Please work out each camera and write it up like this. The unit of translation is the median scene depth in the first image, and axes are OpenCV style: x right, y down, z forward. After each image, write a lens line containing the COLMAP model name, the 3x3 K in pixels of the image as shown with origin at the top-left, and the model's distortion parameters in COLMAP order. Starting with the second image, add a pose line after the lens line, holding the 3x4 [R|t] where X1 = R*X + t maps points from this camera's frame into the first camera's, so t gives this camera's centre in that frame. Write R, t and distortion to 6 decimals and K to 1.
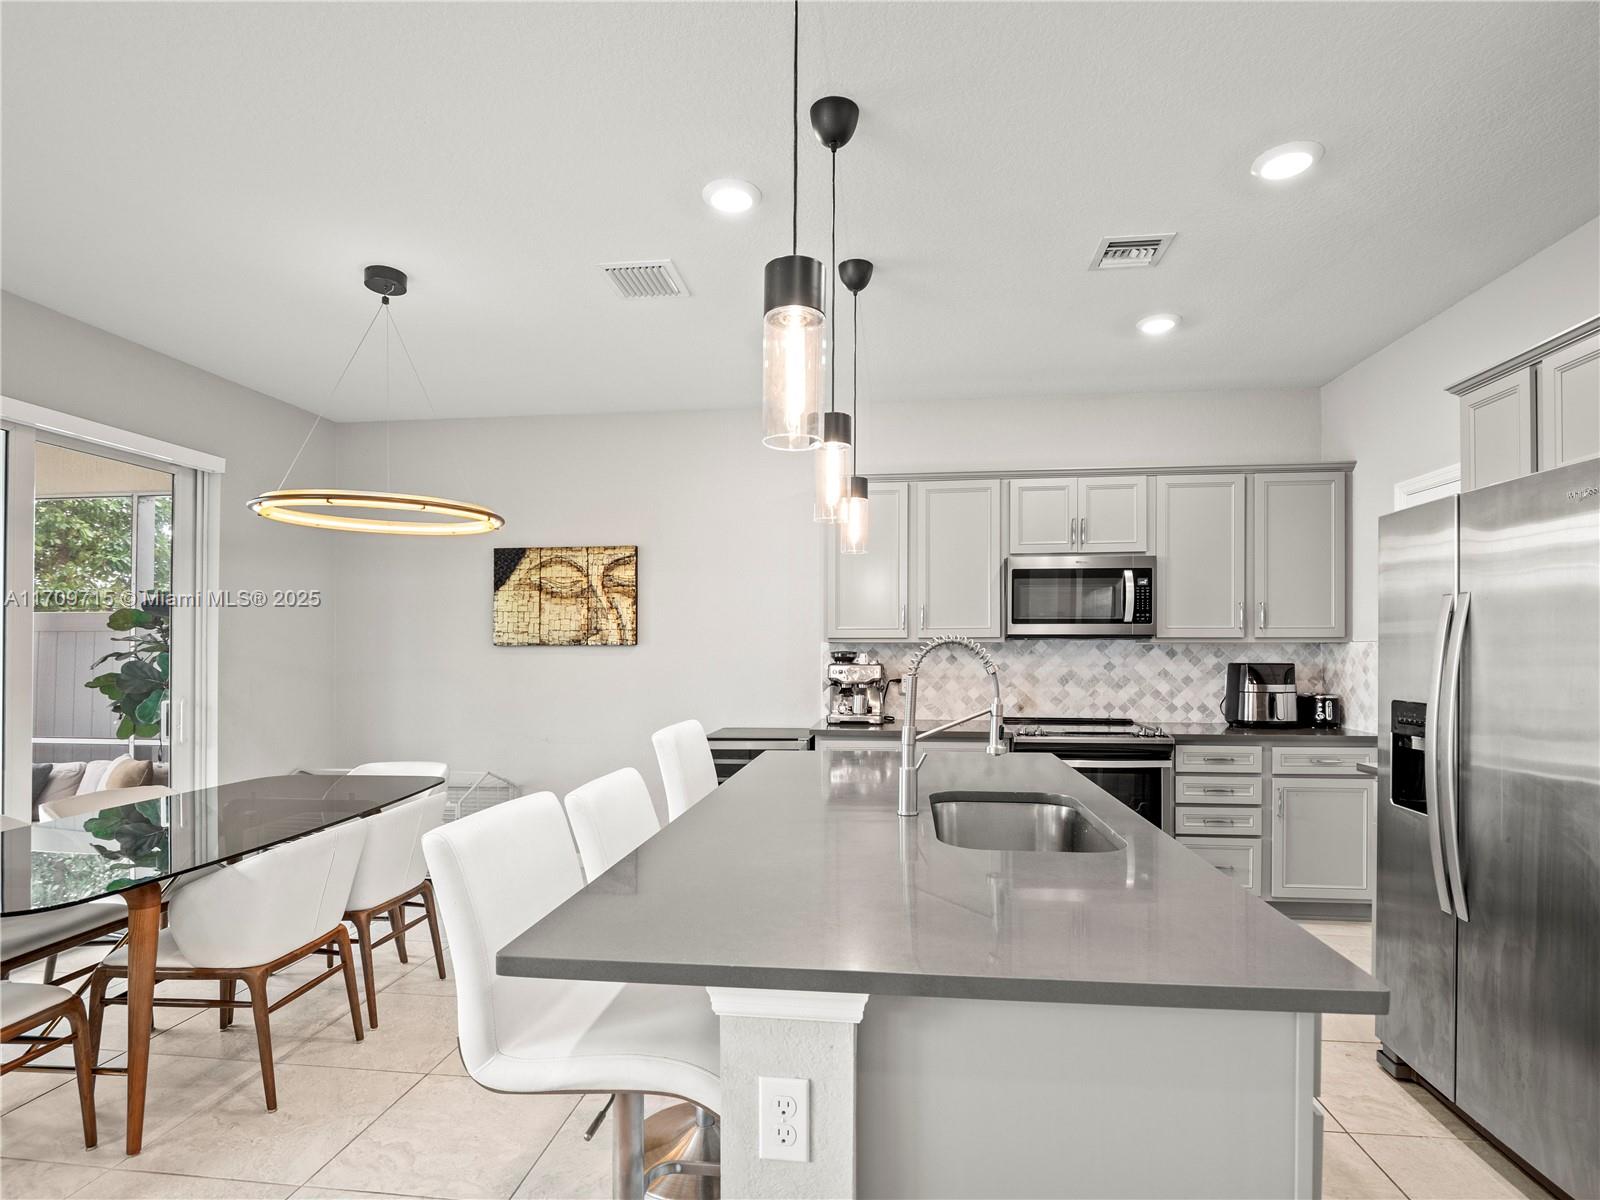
lens RADIAL K [[789.9, 0, 806.4], [0, 789.9, 646.8], [0, 0, 1]] dist [-0.001819, -0.008834]
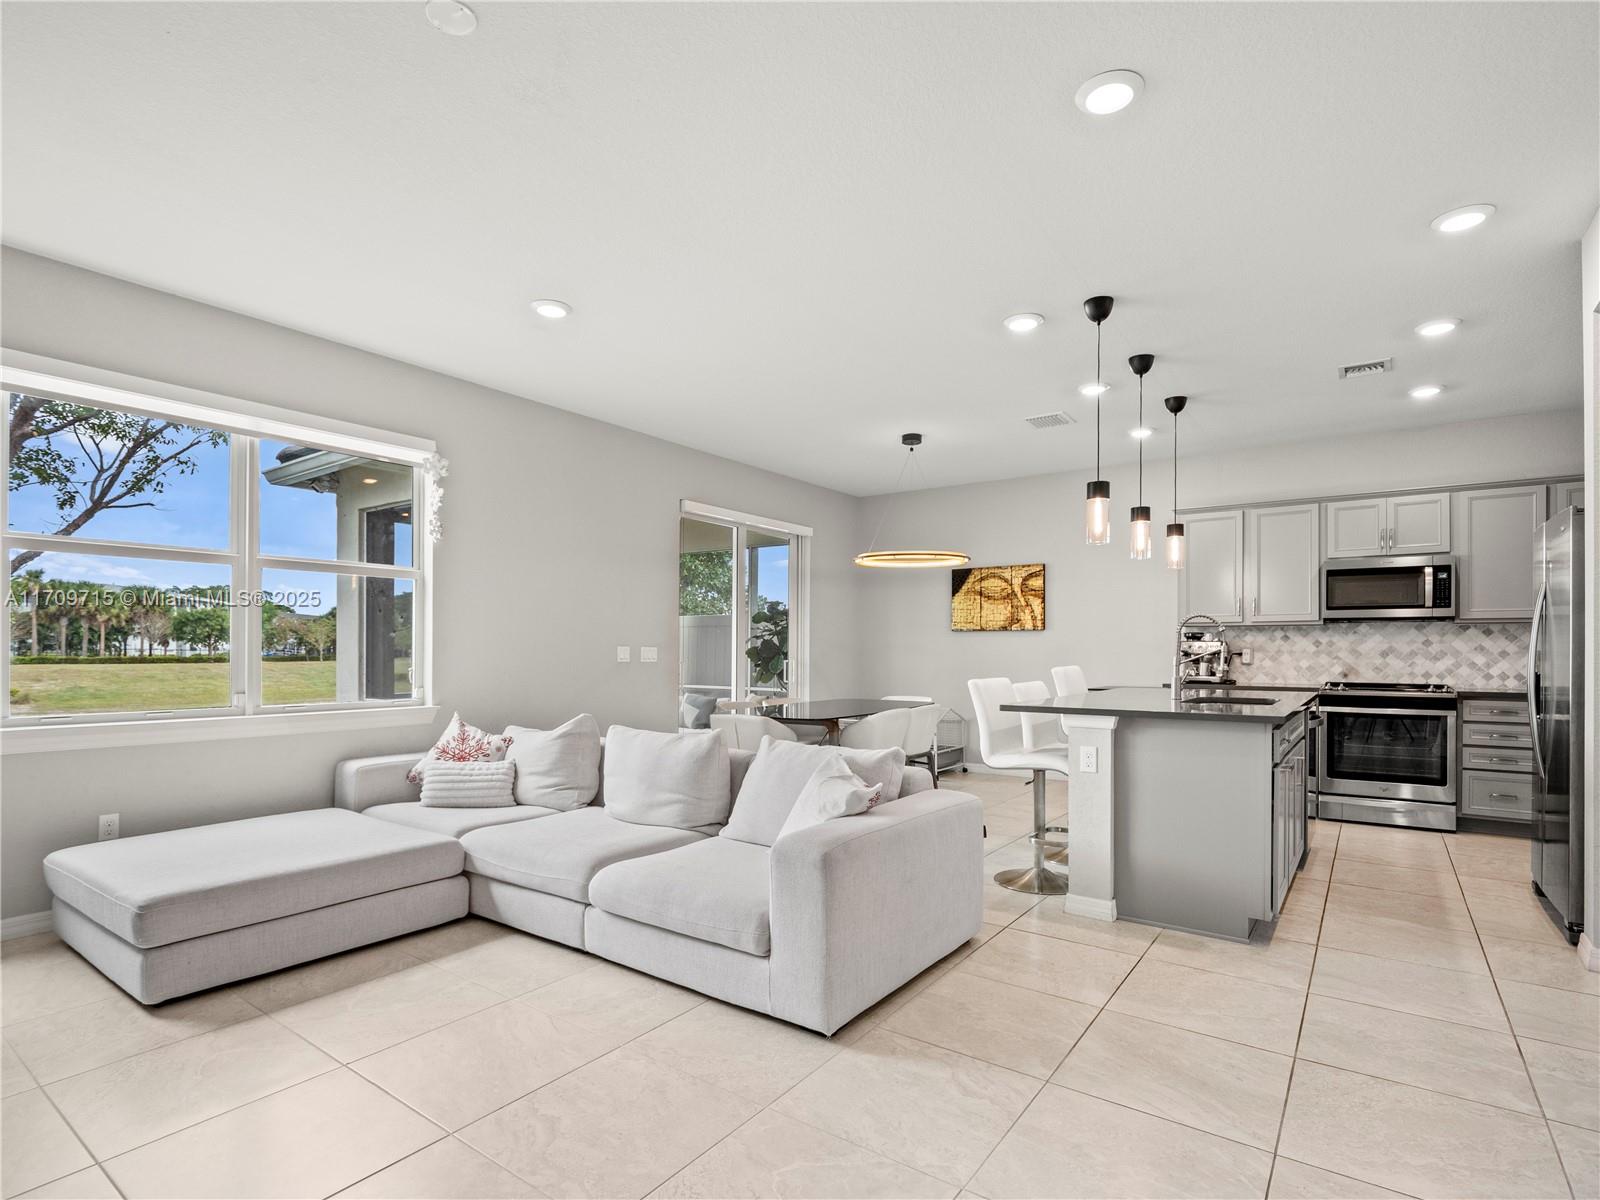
lens RADIAL K [[789.9, 0, 810.9], [0, 789.9, 648.9], [0, 0, 1]] dist [-0.001819, -0.008834]
pose [[0.877077, 0.003019, -0.480341, 0.126045], [-0.001920, 0.999994, 0.002778, 0.033063], [0.480346, -0.001514, 0.877078, -0.570061]]
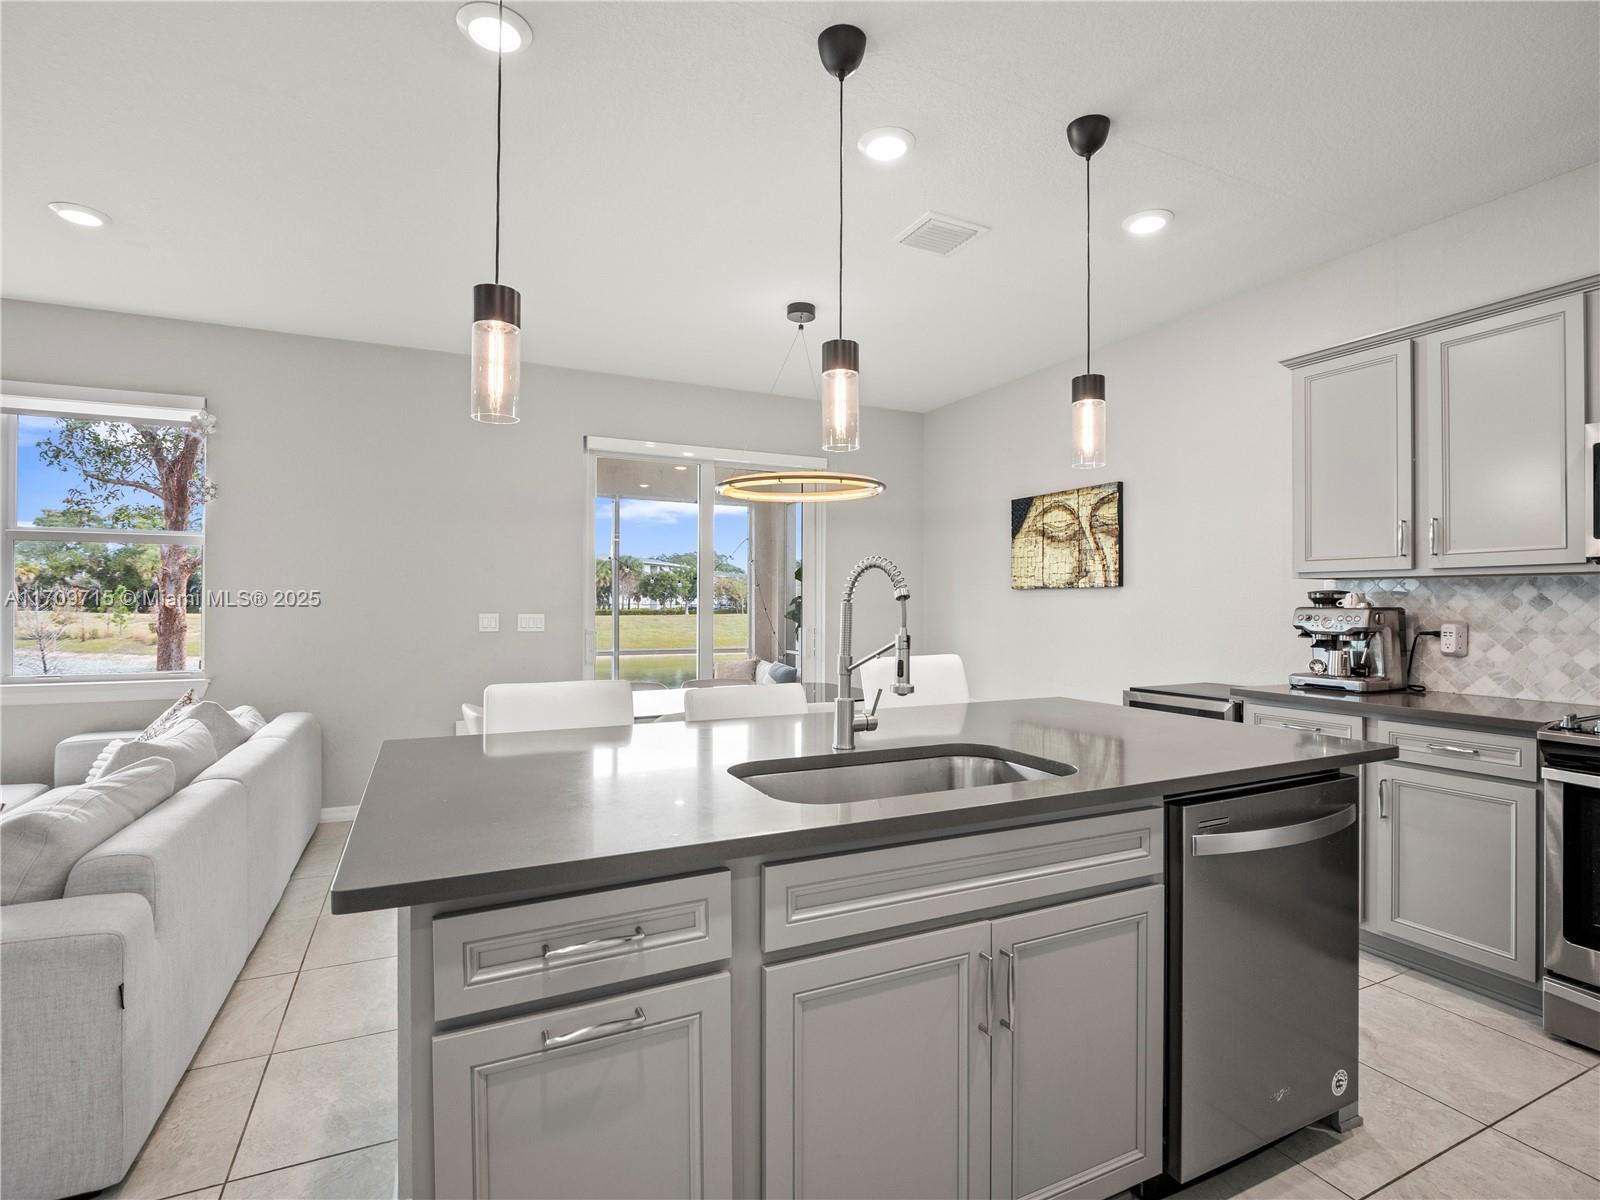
lens RADIAL K [[789.9, 0, 799.5], [0, 789.9, 596.8], [0, 0, 1]] dist [-0.001819, -0.008834]
pose [[0.536055, -0.003993, -0.844173, 0.401526], [-0.000185, 0.999988, -0.004847, 0.015022], [0.844183, 0.002754, 0.536048, 0.193619]]
